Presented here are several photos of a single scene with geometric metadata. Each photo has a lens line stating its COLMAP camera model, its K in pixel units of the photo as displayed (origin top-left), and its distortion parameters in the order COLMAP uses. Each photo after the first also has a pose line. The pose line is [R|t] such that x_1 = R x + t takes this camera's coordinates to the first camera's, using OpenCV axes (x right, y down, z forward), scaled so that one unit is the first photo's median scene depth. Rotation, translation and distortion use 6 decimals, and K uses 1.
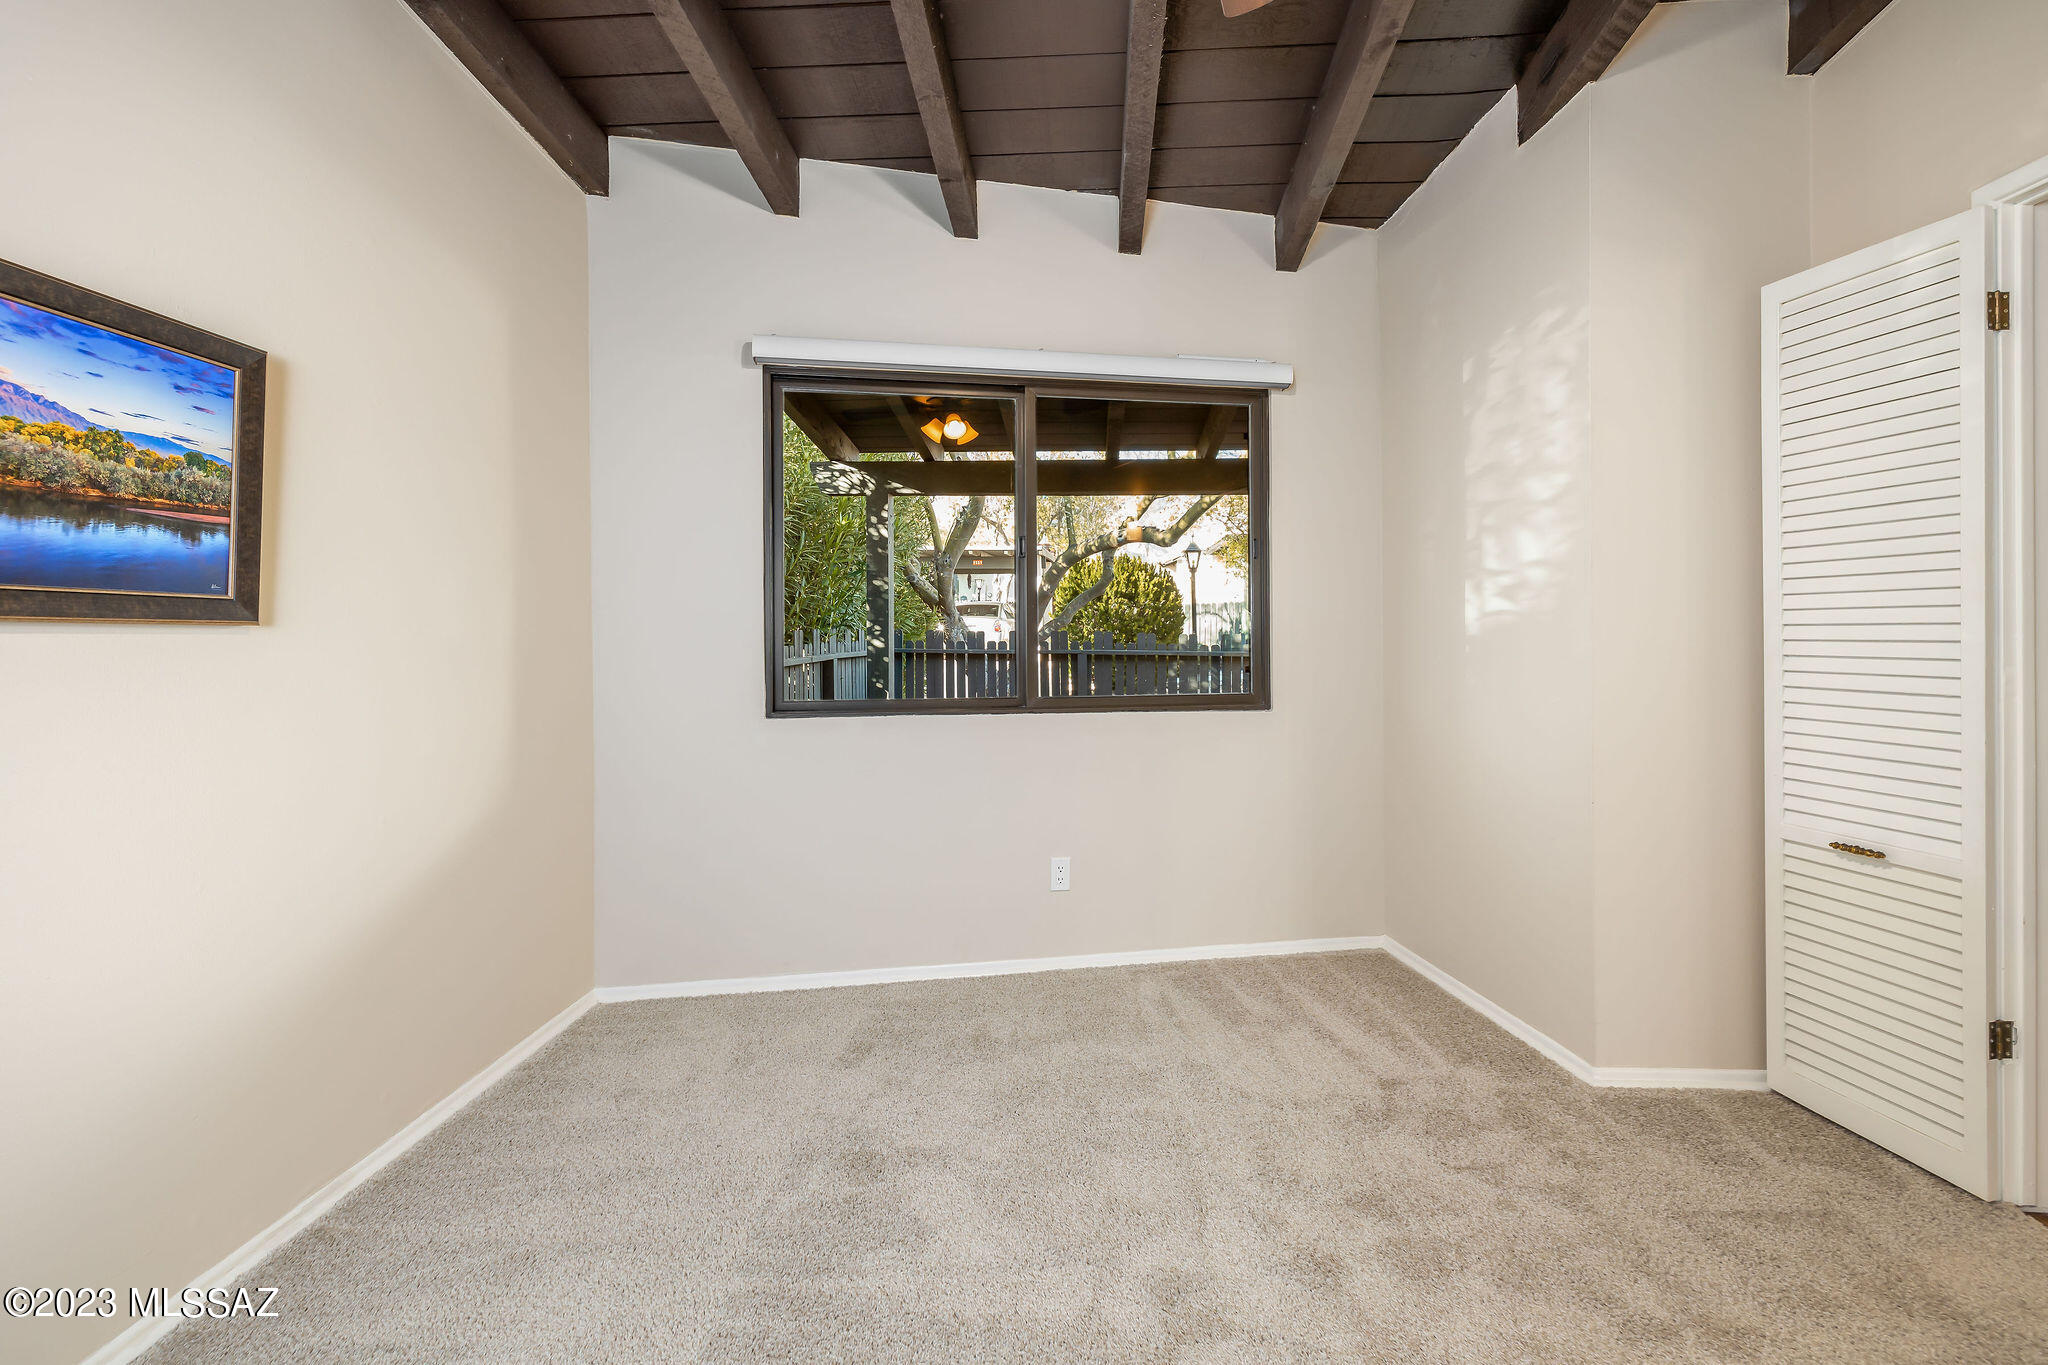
lens RADIAL K [[878.9, 0, 1023.0], [0, 878.9, 632.1], [0, 0, 1]] dist [0.001473, 0.000163]
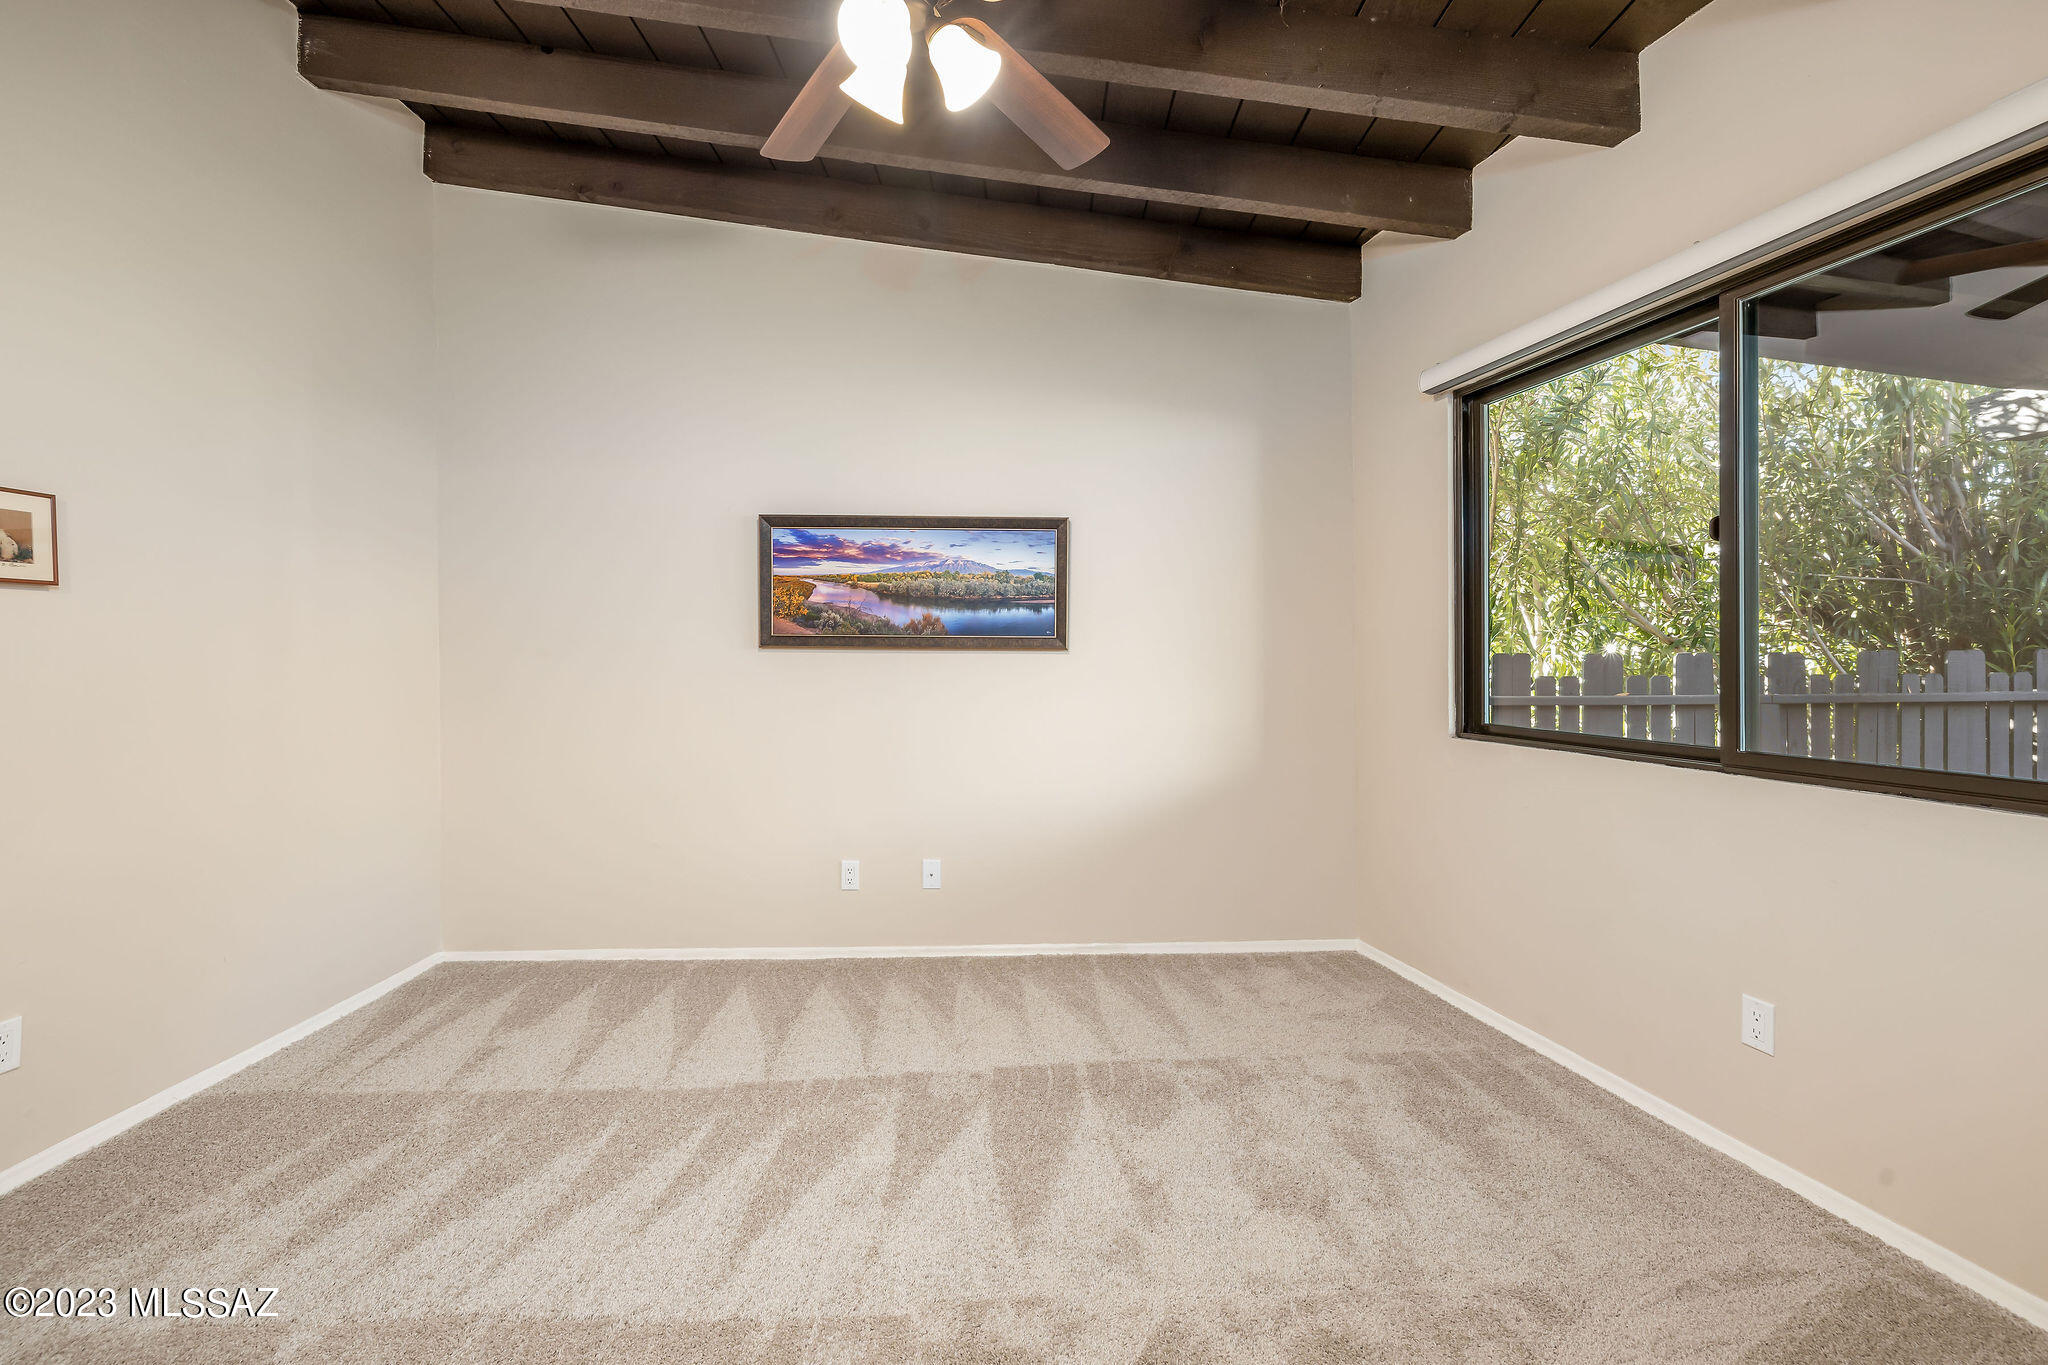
lens RADIAL K [[878.9, 0, 1023.0], [0, 878.9, 632.1], [0, 0, 1]] dist [0.001473, 0.000163]
pose [[0.119093, 0.001365, -0.992882, 1.236817], [0.002306, 0.999996, 0.001651, -0.056702], [0.992880, -0.002486, 0.119090, 0.683686]]
